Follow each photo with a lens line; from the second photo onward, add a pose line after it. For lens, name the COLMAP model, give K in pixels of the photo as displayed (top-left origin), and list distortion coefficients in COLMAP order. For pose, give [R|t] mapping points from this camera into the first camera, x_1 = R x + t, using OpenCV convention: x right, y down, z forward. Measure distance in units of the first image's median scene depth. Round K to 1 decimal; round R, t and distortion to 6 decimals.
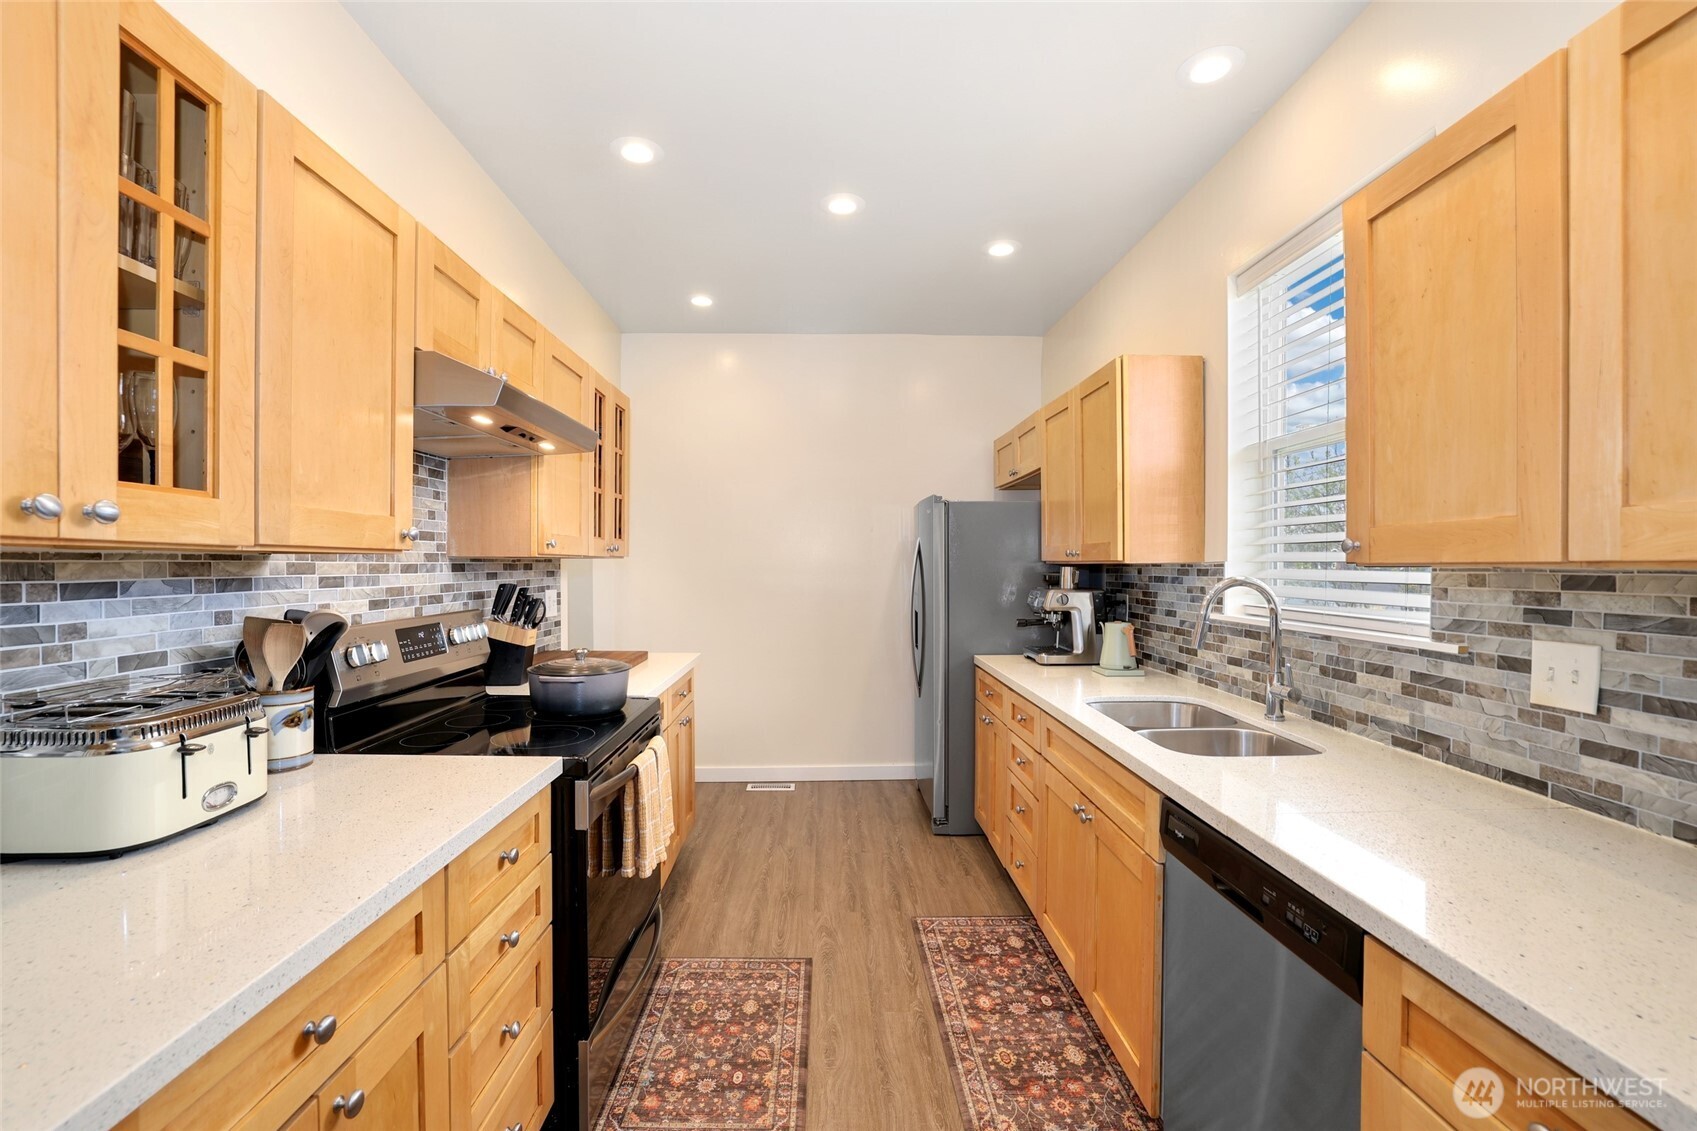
lens RADIAL K [[735.2, 0, 840.9], [0, 735.2, 575.7], [0, 0, 1]] dist [-0.046365, 0.015511]
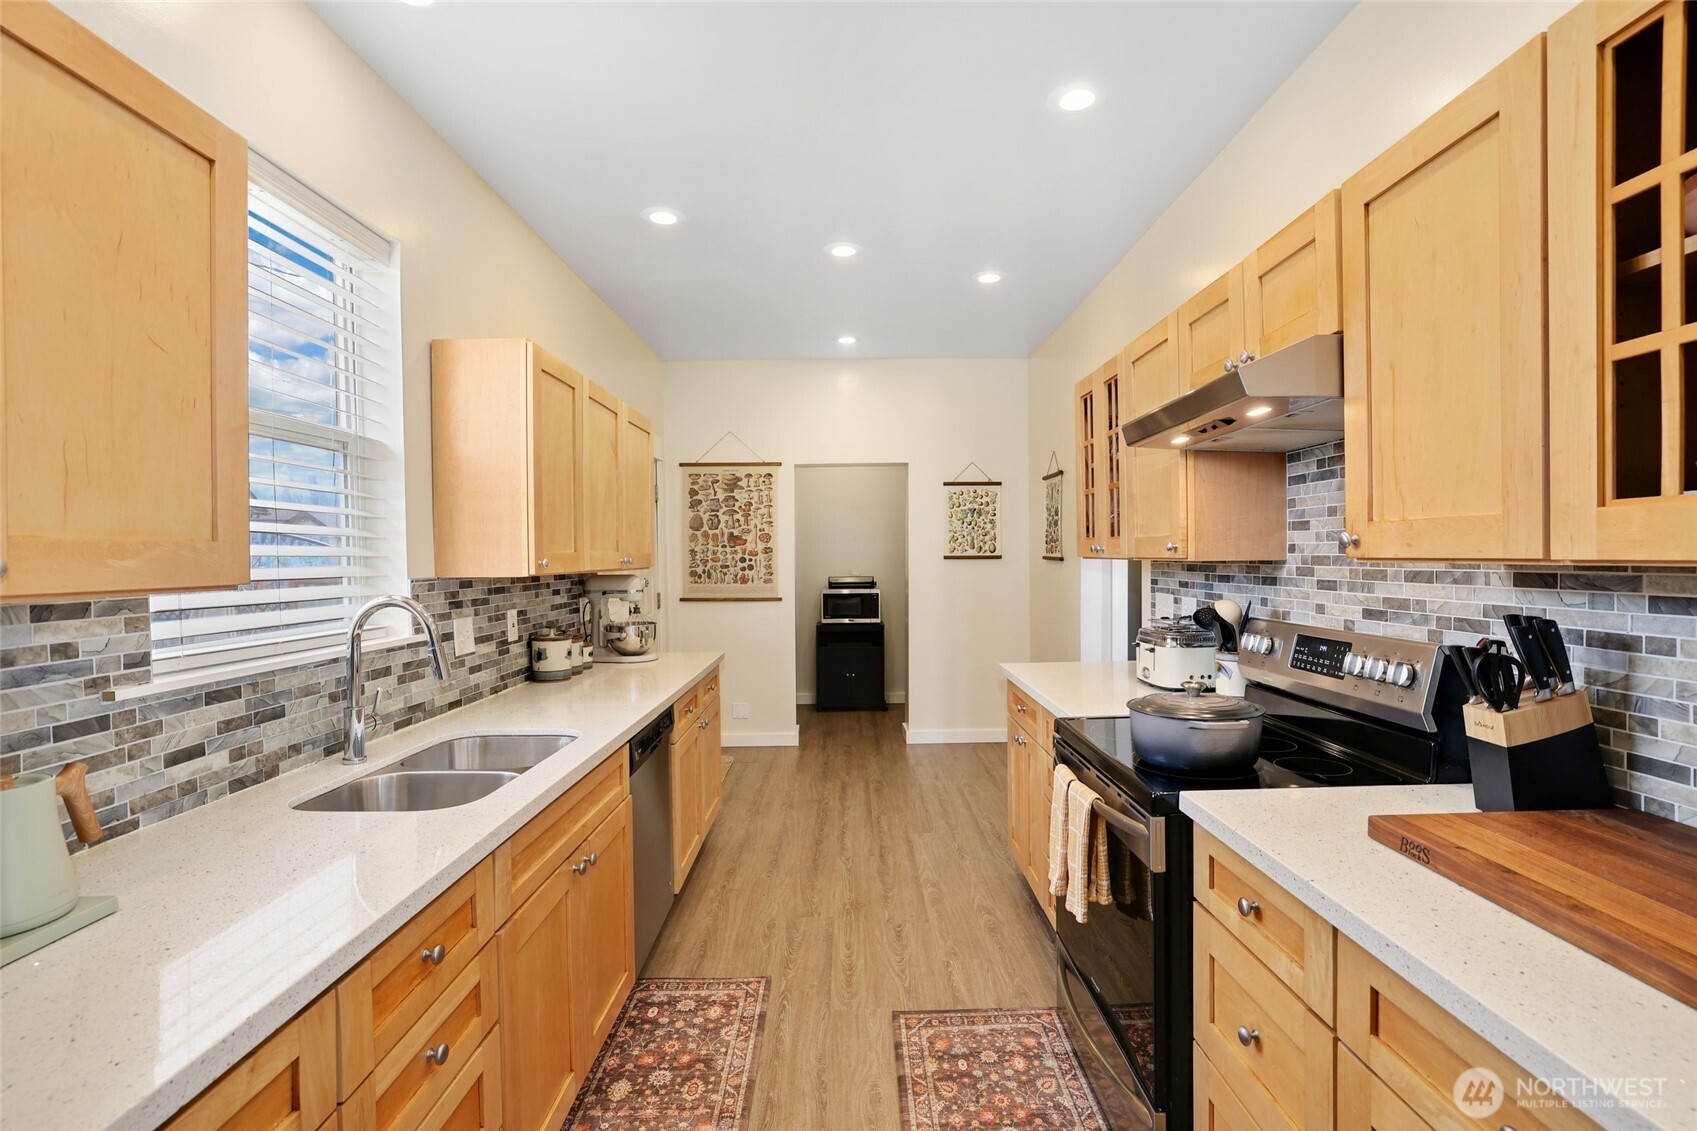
lens RADIAL K [[781.8, 0, 847.3], [0, 781.8, 575.3], [0, 0, 1]] dist [-0.001911, 0.000075]
pose [[-0.999713, 0.010935, 0.021332, -0.007595], [0.011782, 0.999131, 0.039980, -0.055549], [-0.020876, 0.040220, -0.998973, 1.983703]]
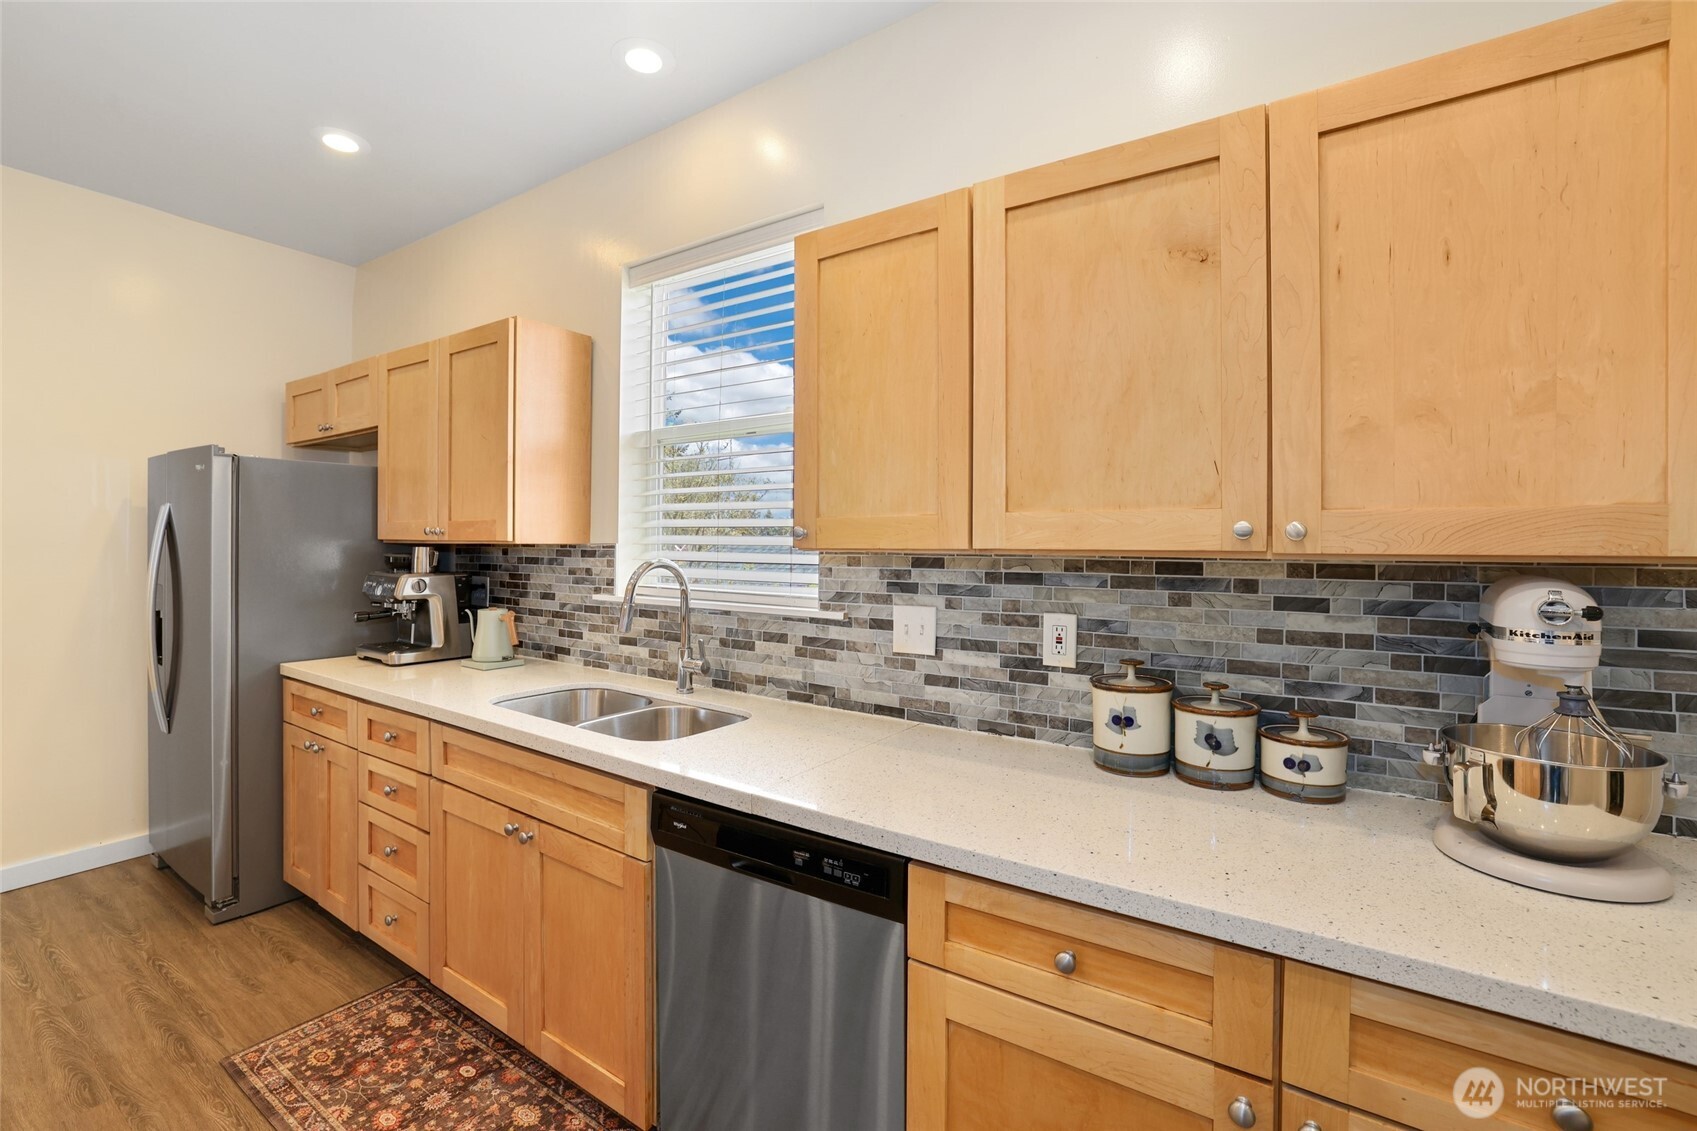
lens RADIAL K [[735.2, 0, 841.1], [0, 735.2, 546.2], [0, 0, 1]] dist [-0.046365, 0.015511]
pose [[0.577027, 0.006589, 0.816699, -0.159179], [0.002252, 0.999951, -0.009659, -0.006317], [-0.816722, 0.007413, 0.576984, 0.192465]]
